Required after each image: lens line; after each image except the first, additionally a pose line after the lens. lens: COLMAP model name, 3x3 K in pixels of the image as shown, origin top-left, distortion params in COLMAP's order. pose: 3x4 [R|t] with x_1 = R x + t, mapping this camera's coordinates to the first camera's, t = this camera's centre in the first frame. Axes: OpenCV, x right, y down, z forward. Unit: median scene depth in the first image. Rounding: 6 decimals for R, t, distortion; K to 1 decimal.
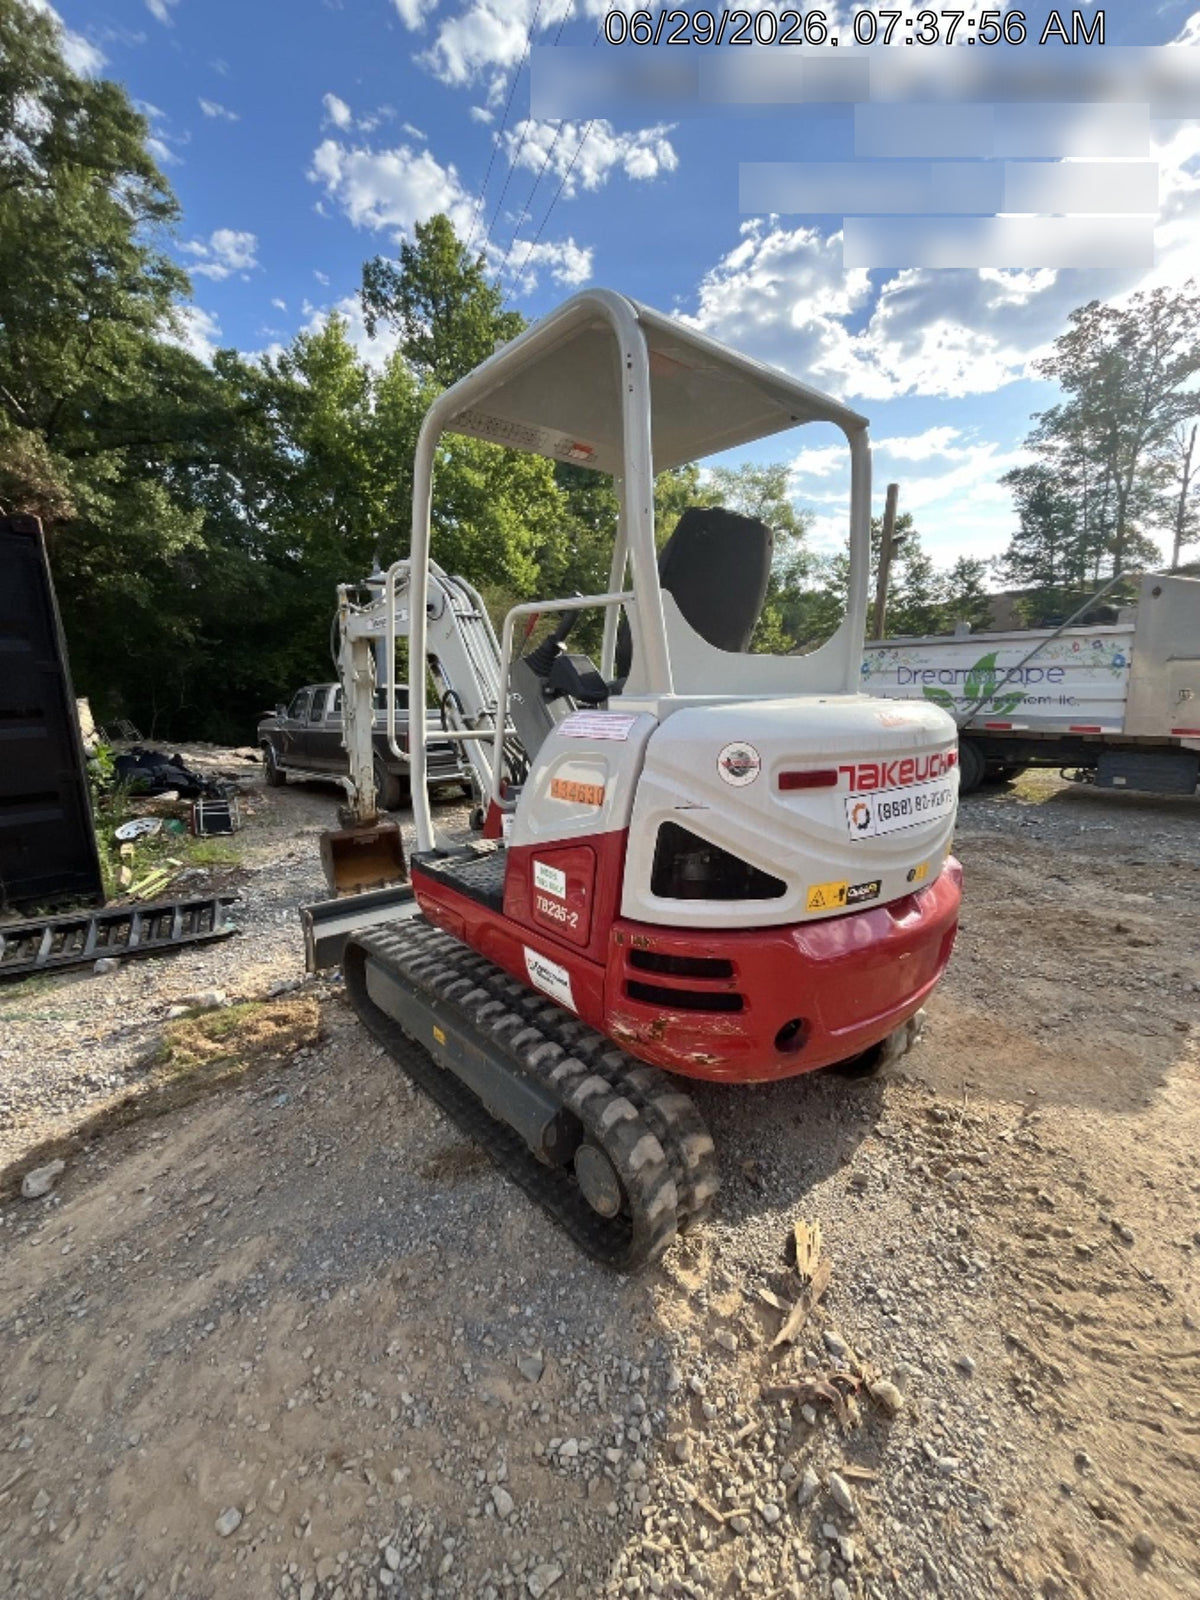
lens RADIAL K [[642.5, 0, 593.6], [0, 642.5, 794.3], [0, 0, 1]] dist [-0.001379, -0.000072]
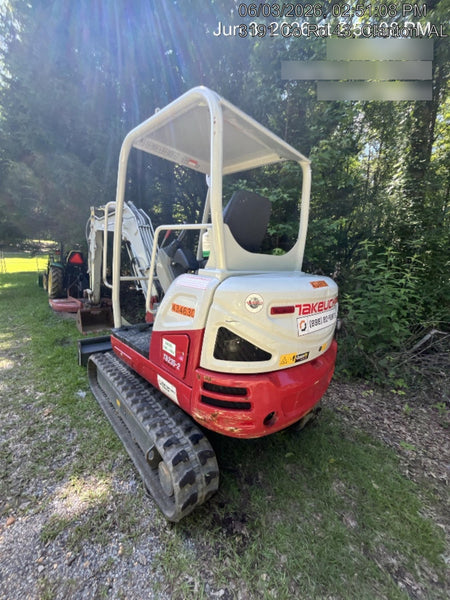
lens RADIAL K [[240.9, 0, 224.5], [0, 240.9, 296.5], [0, 0, 1]] dist [-0.001379, -0.000072]
pose [[0.991540, 0.044957, 0.121765, 0.014994], [-0.044337, 0.998986, -0.007805, -0.054207], [-0.121992, 0.002340, 0.992528, 0.150456]]
